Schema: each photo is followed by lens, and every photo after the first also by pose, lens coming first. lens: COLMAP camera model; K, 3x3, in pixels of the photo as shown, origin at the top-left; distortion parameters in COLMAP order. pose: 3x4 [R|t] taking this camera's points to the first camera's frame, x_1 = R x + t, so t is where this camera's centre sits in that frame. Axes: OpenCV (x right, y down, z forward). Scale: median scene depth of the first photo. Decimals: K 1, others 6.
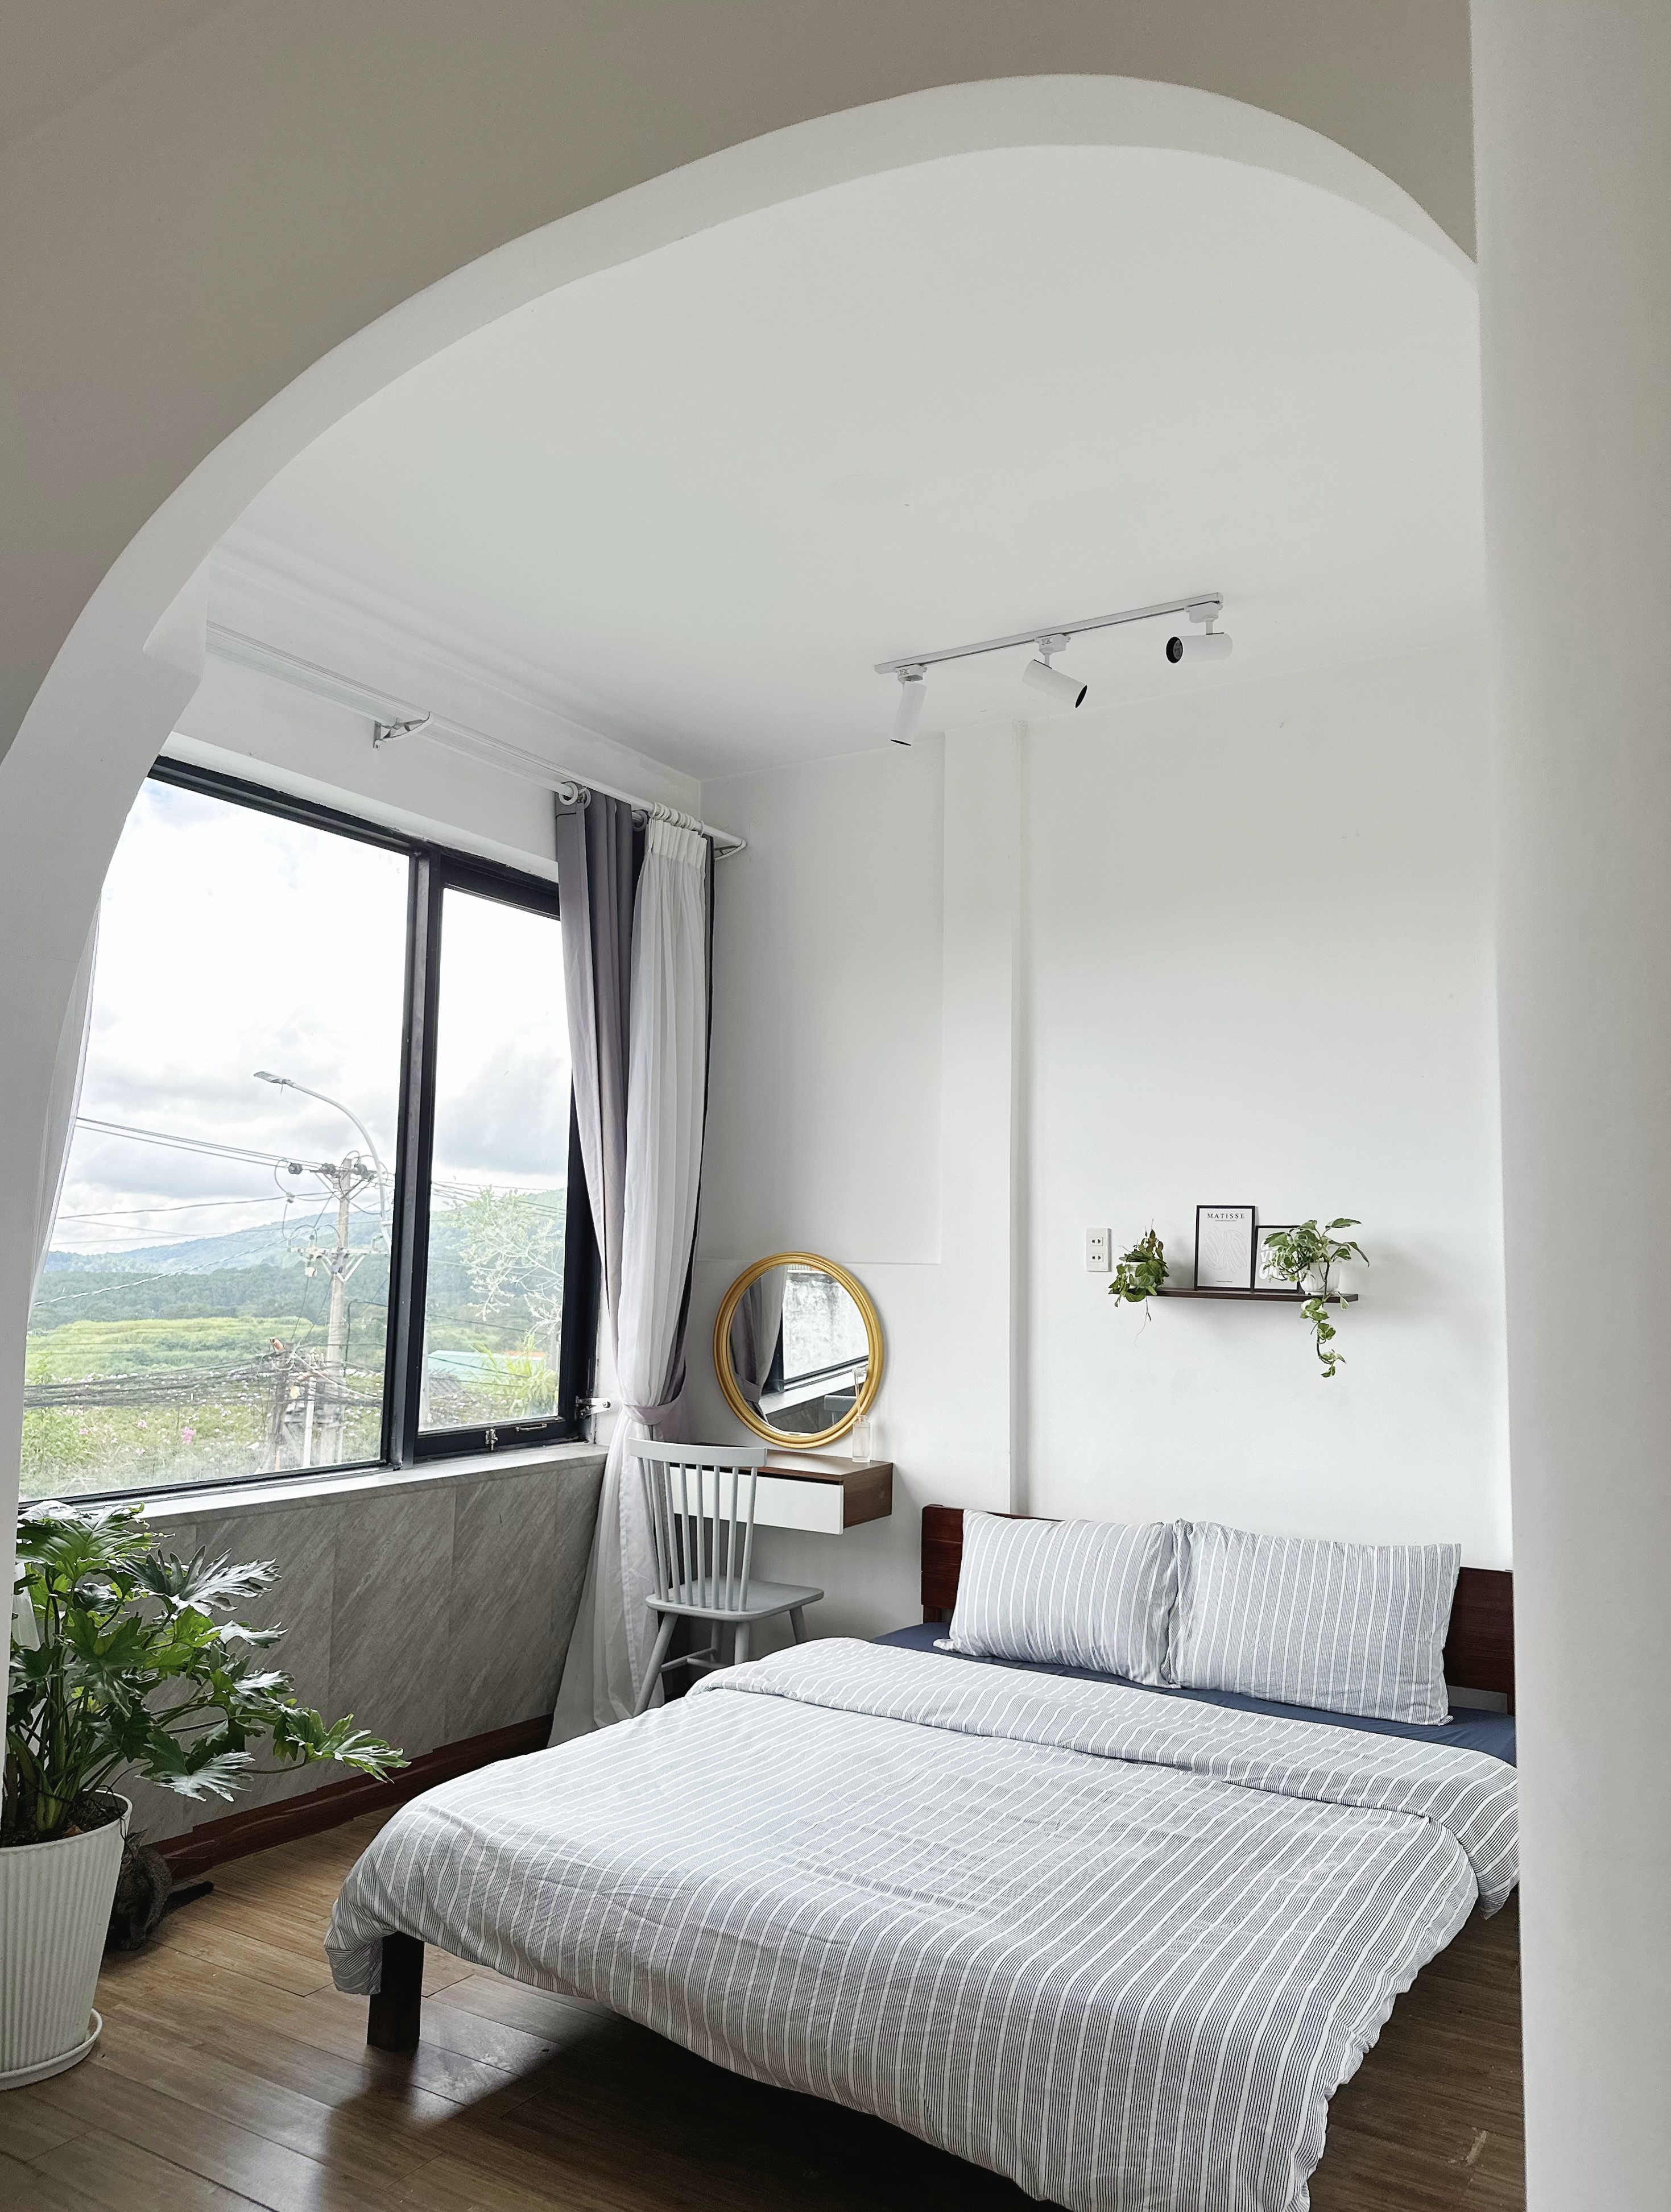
lens RADIAL K [[1572.9, 0, 835.5], [0, 1572.9, 1106.0], [0, 0, 1]] dist [-0.033714, -0.001861]
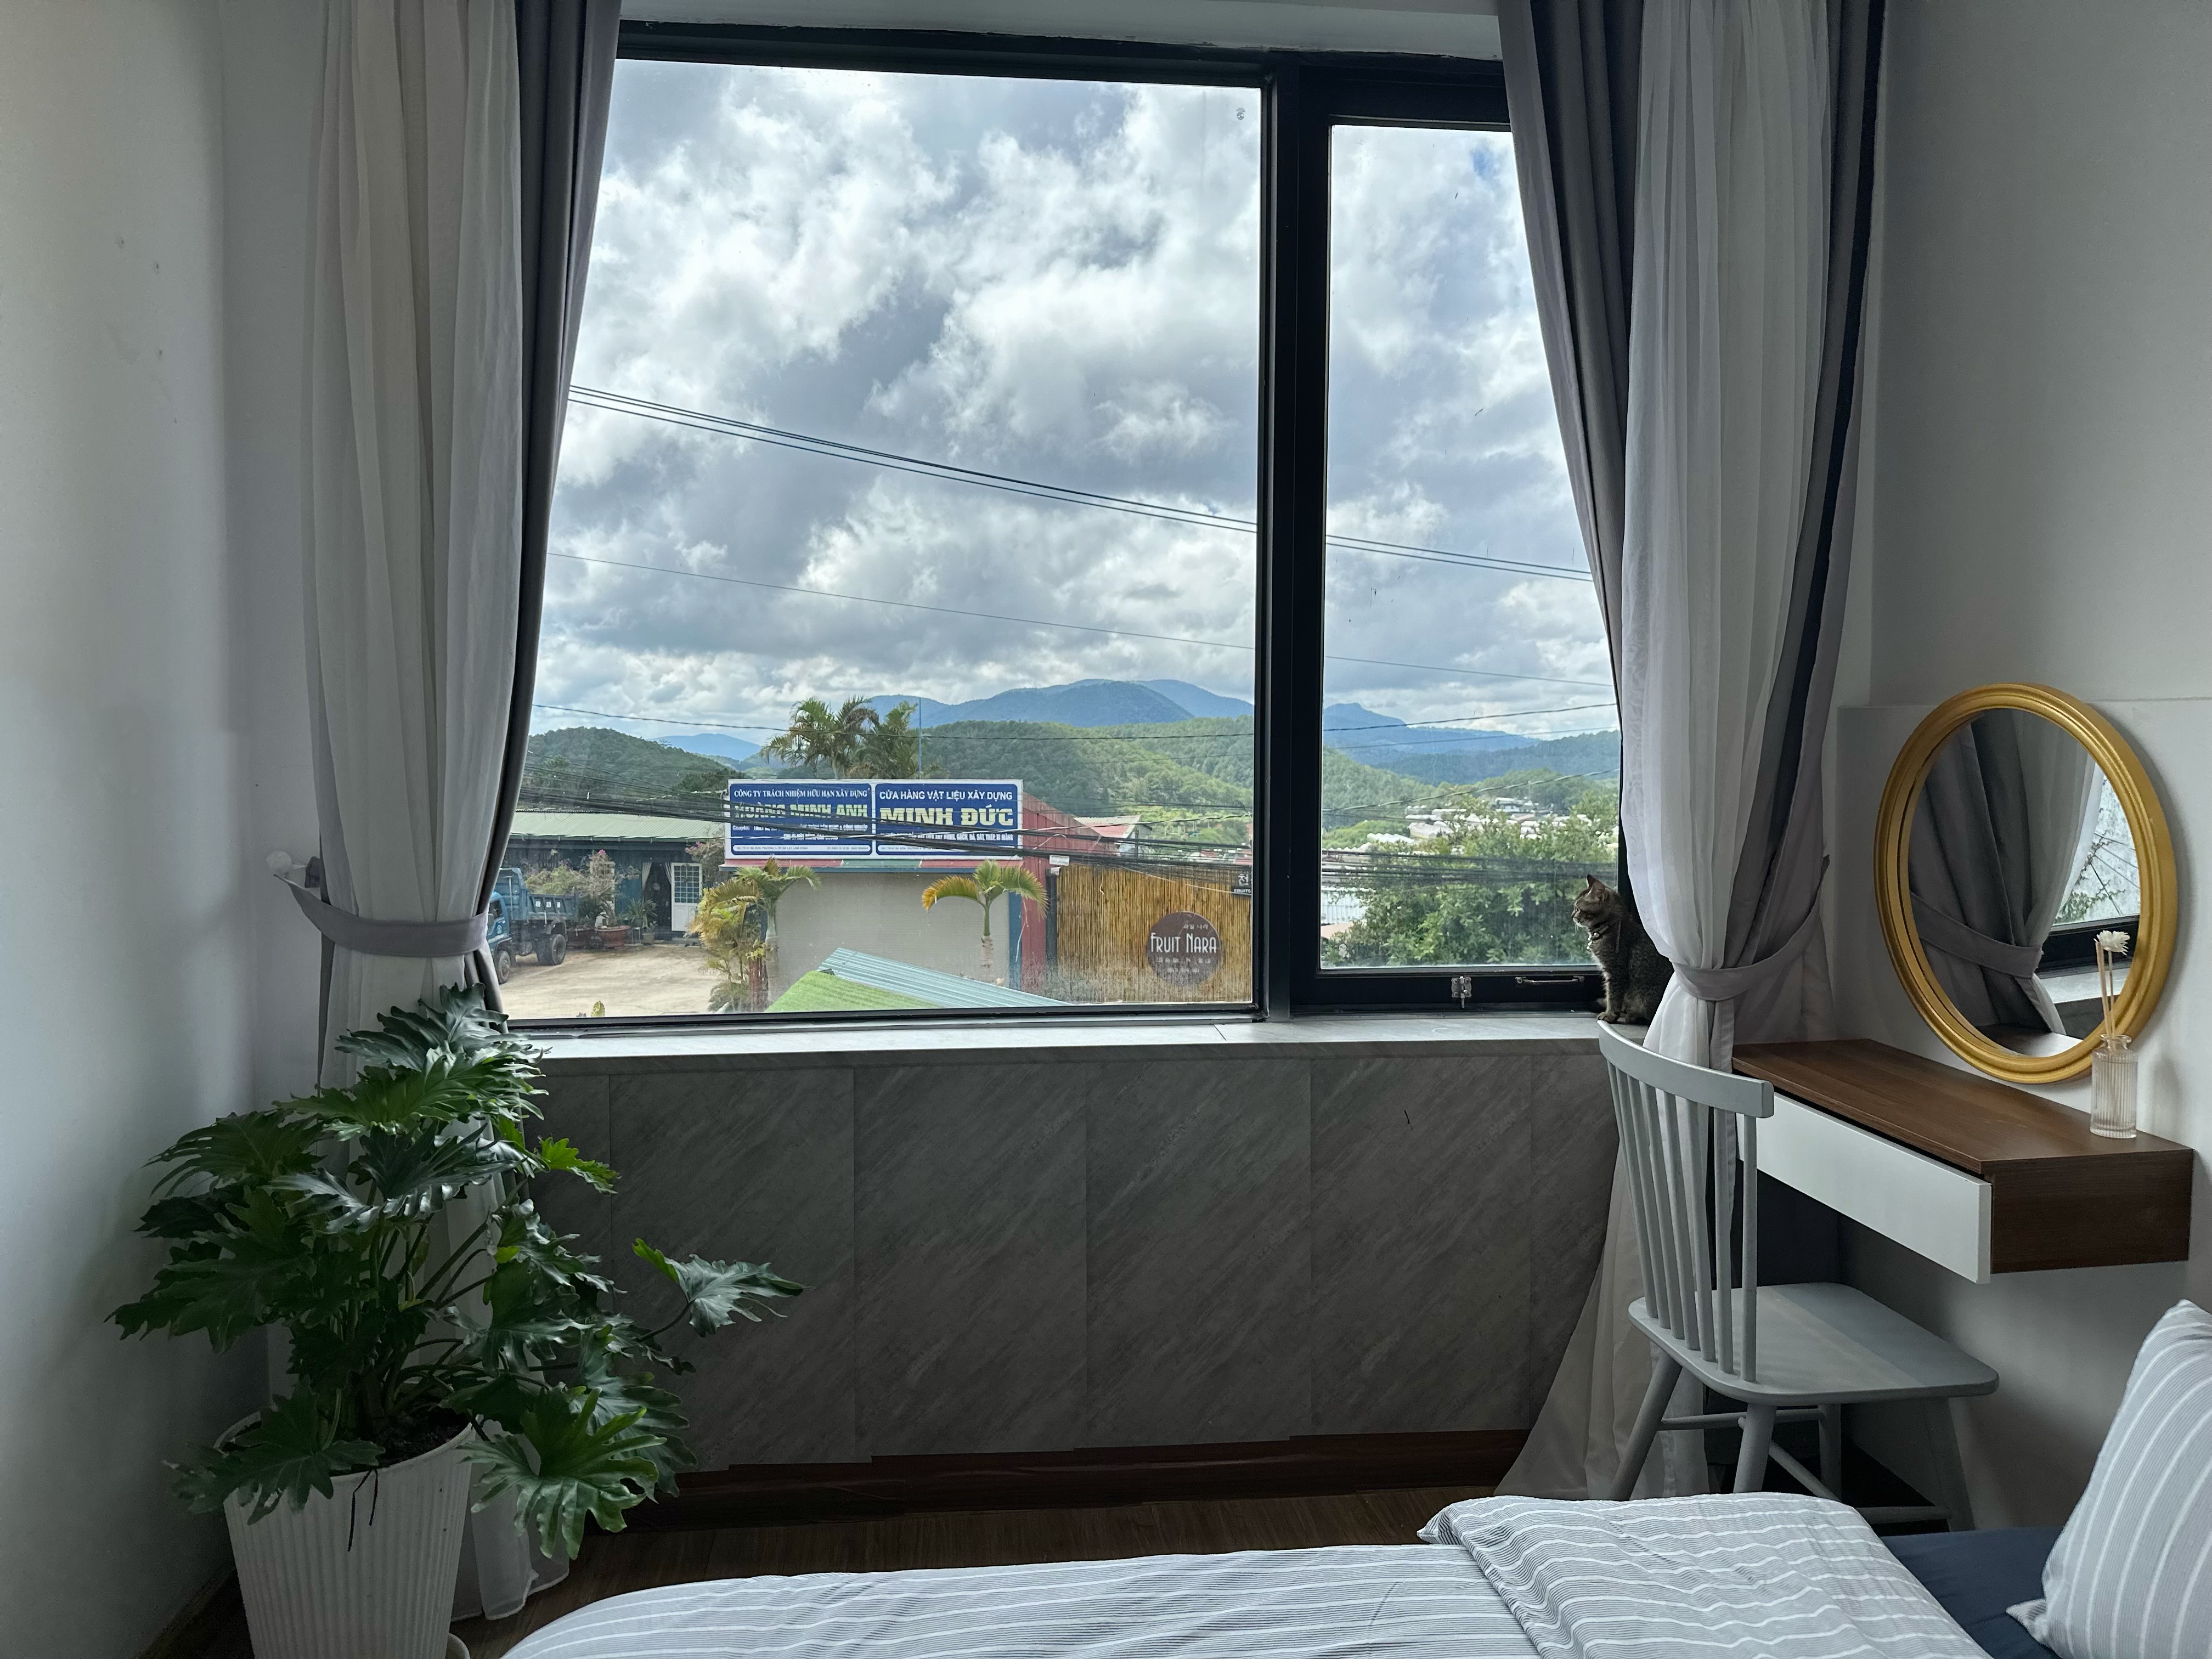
lens RADIAL K [[1703.3, 0, 1106.5], [0, 1703.3, 798.7], [0, 0, 1]] dist [0.091747, -0.000500]
pose [[0.605168, 0.031733, -0.795465, 0.269138], [0.088396, 0.990348, 0.106757, 0.048460], [0.791175, -0.134922, 0.596522, 0.504646]]
